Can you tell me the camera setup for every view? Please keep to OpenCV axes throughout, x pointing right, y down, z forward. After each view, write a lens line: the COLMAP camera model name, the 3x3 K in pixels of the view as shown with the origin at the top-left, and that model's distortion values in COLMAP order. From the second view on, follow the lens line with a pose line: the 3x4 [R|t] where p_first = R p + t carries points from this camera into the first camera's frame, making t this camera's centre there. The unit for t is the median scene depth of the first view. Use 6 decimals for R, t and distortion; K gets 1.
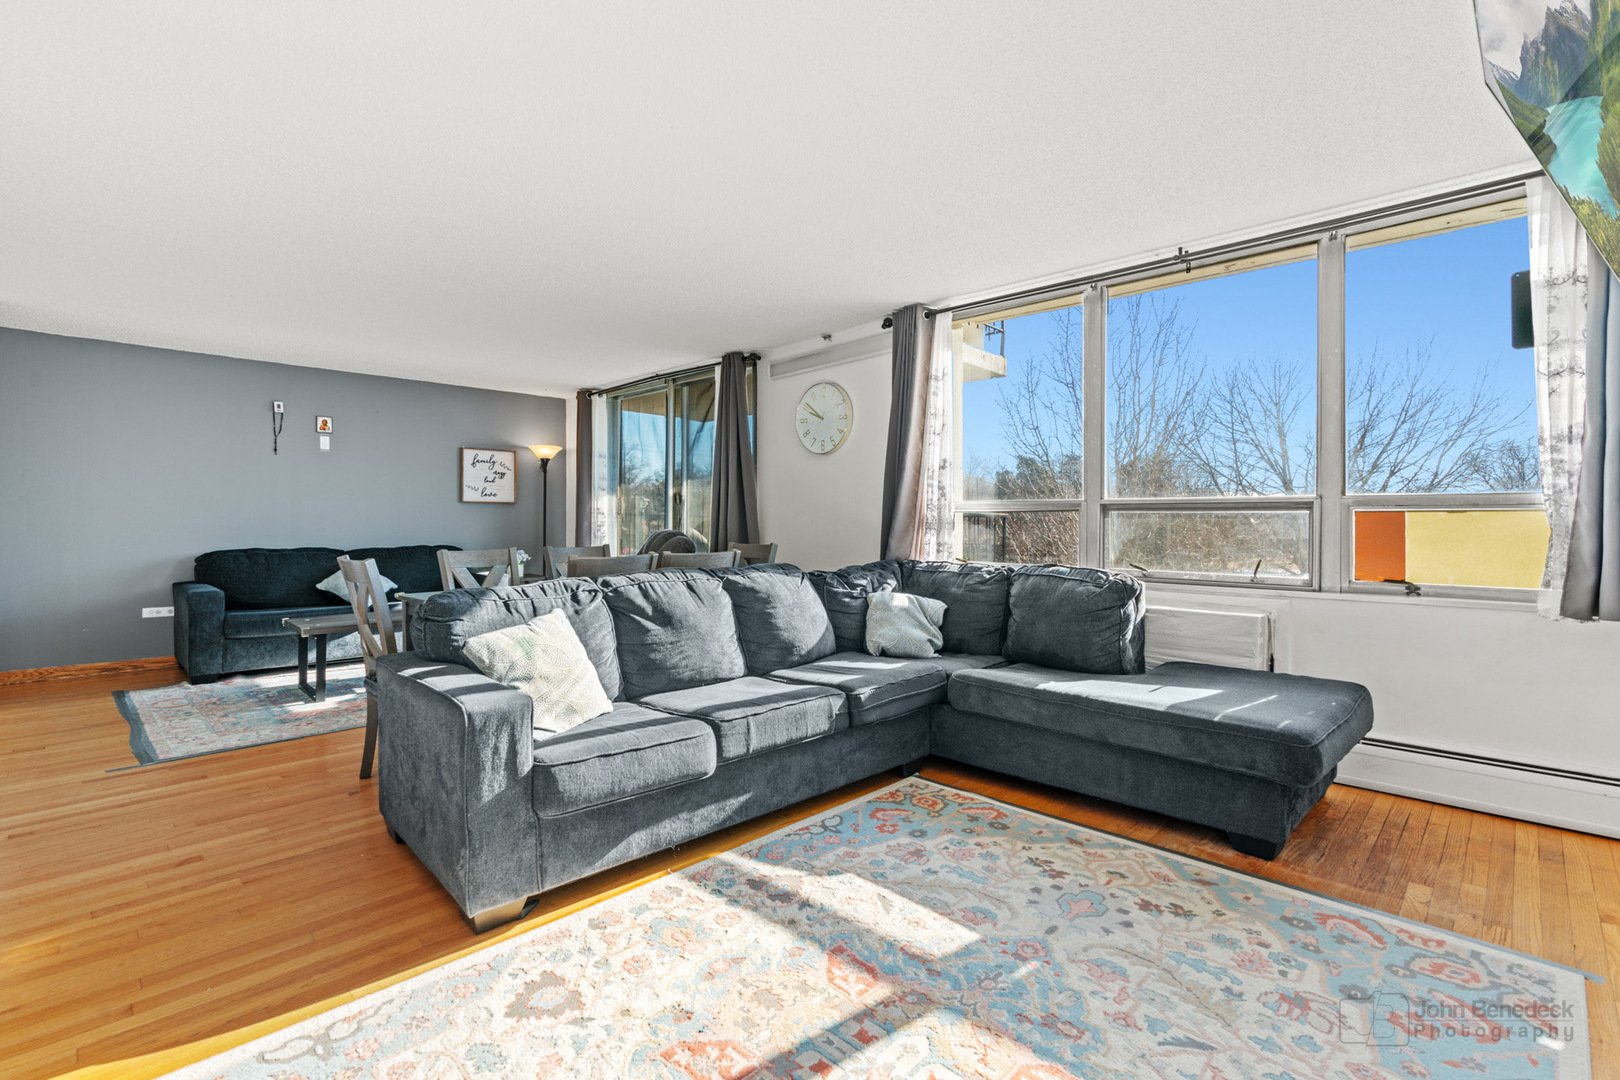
lens RADIAL K [[733.7, 0, 809.3], [0, 733.7, 533.2], [0, 0, 1]] dist [-0.010902, 0.002791]
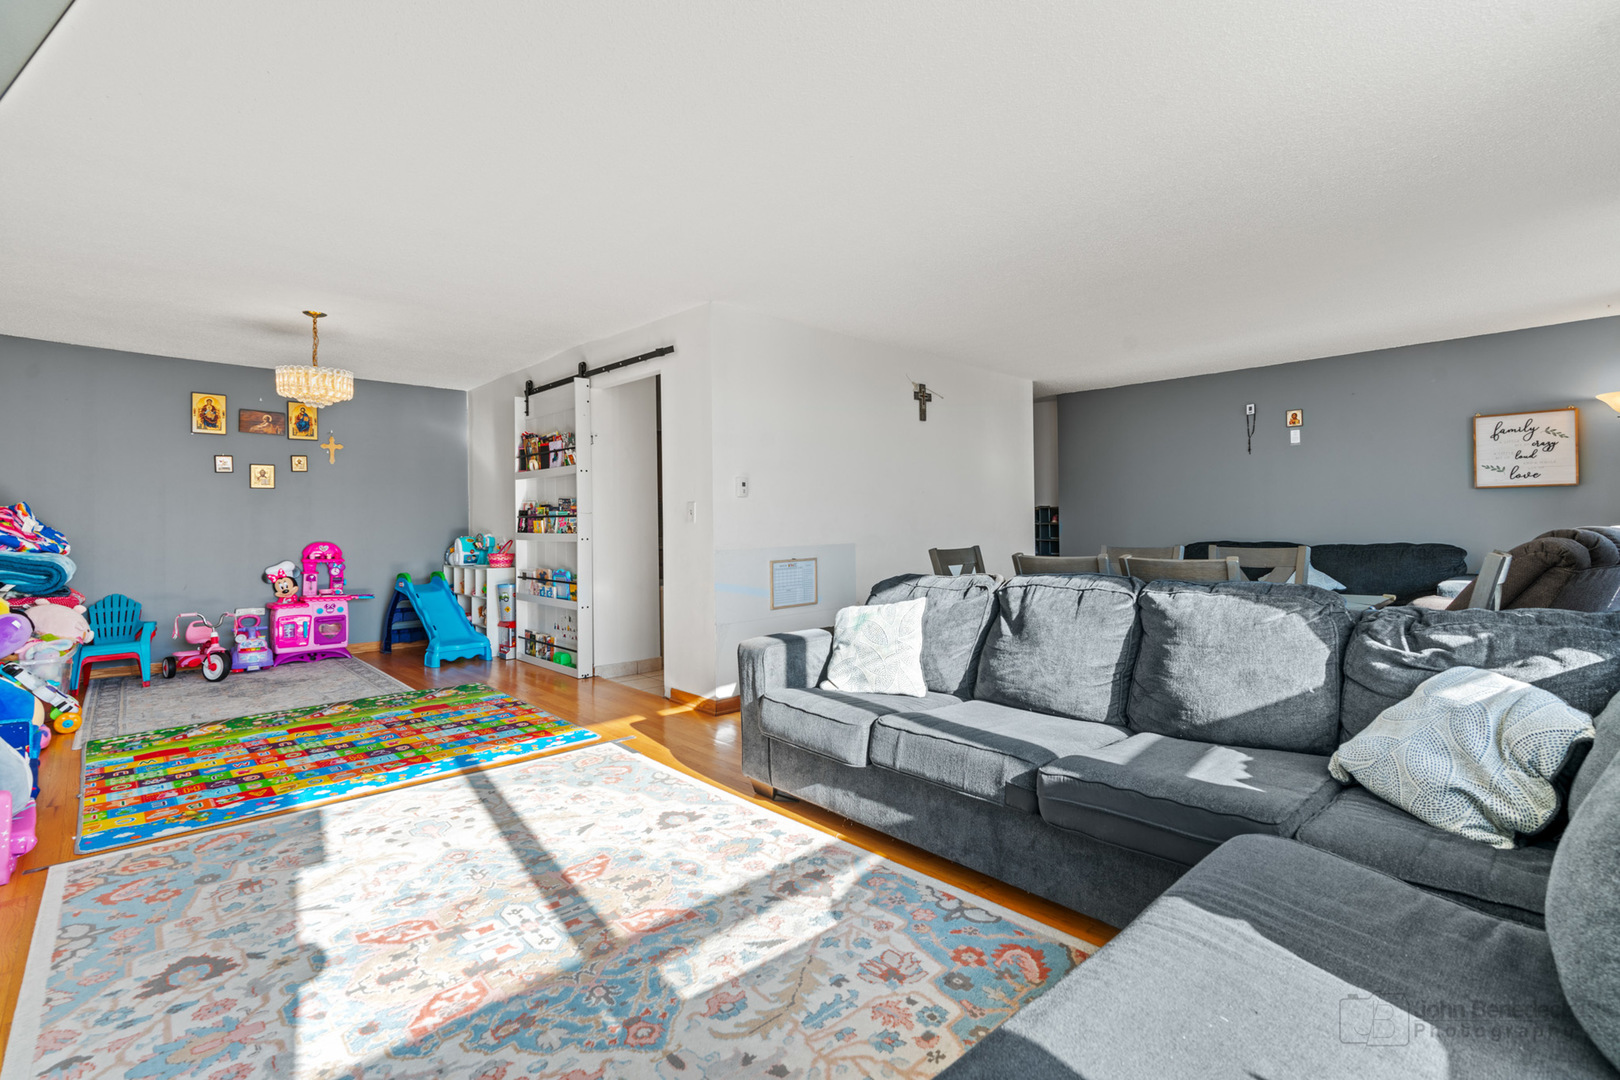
lens RADIAL K [[733.7, 0, 809.8], [0, 733.7, 536.2], [0, 0, 1]] dist [-0.010902, 0.002791]
pose [[-0.025866, 0.016270, -0.999533, 0.919651], [-0.001934, 0.999865, 0.016325, -0.011168], [0.999664, 0.002355, -0.025831, 0.991058]]
